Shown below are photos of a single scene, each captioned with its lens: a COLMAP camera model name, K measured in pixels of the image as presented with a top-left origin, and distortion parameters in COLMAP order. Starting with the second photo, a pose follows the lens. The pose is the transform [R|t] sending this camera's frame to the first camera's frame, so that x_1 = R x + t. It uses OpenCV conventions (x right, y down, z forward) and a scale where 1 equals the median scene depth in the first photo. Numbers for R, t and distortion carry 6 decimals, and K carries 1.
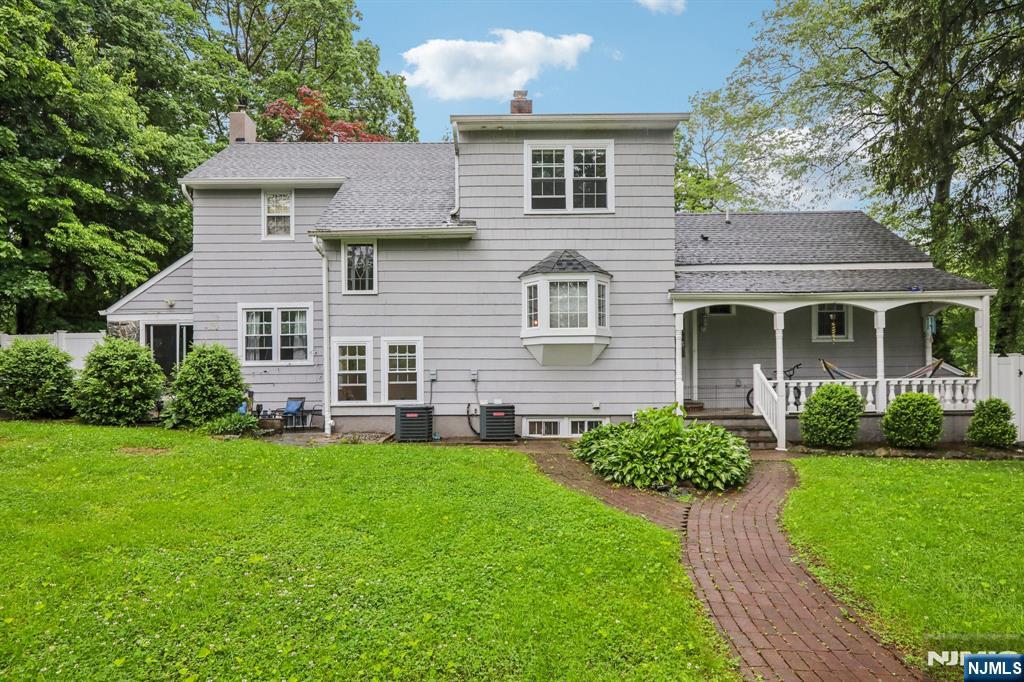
lens RADIAL K [[611.4, 0, 509.6], [0, 611.4, 355.7], [0, 0, 1]] dist [0.000859, 0.001467]
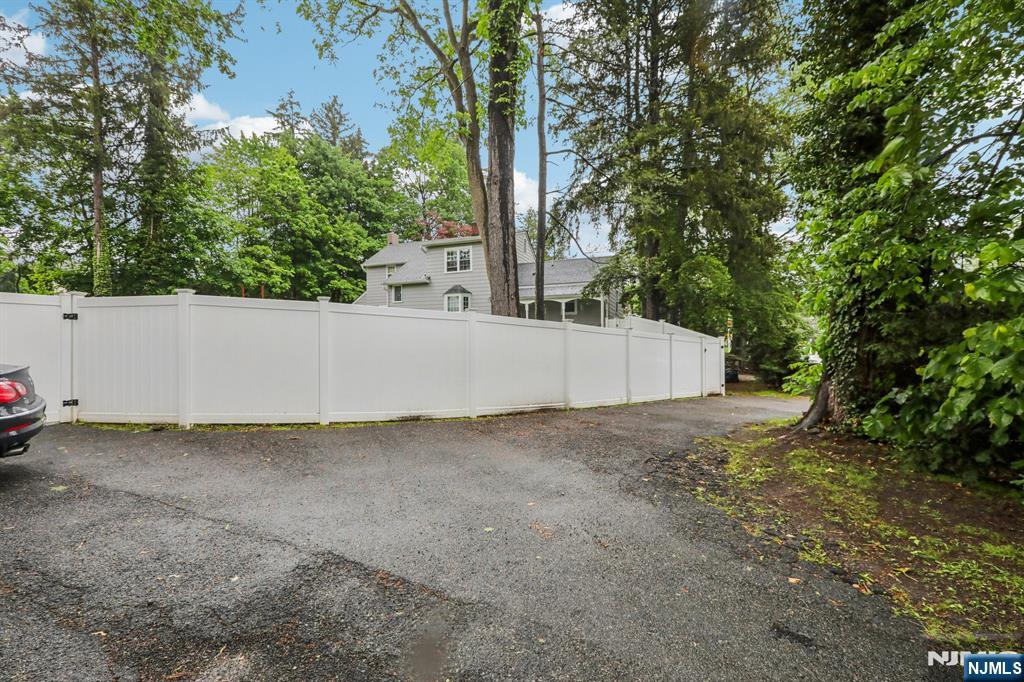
lens RADIAL K [[460.1, 0, 515.9], [0, 460.1, 337.2], [0, 0, 1]] dist [0.000017, 0.000187]
pose [[0.926421, -0.003223, -0.376476, 1.175611], [0.005076, 0.999979, 0.003931, 0.068085], [0.376456, -0.005552, 0.926418, -0.925596]]
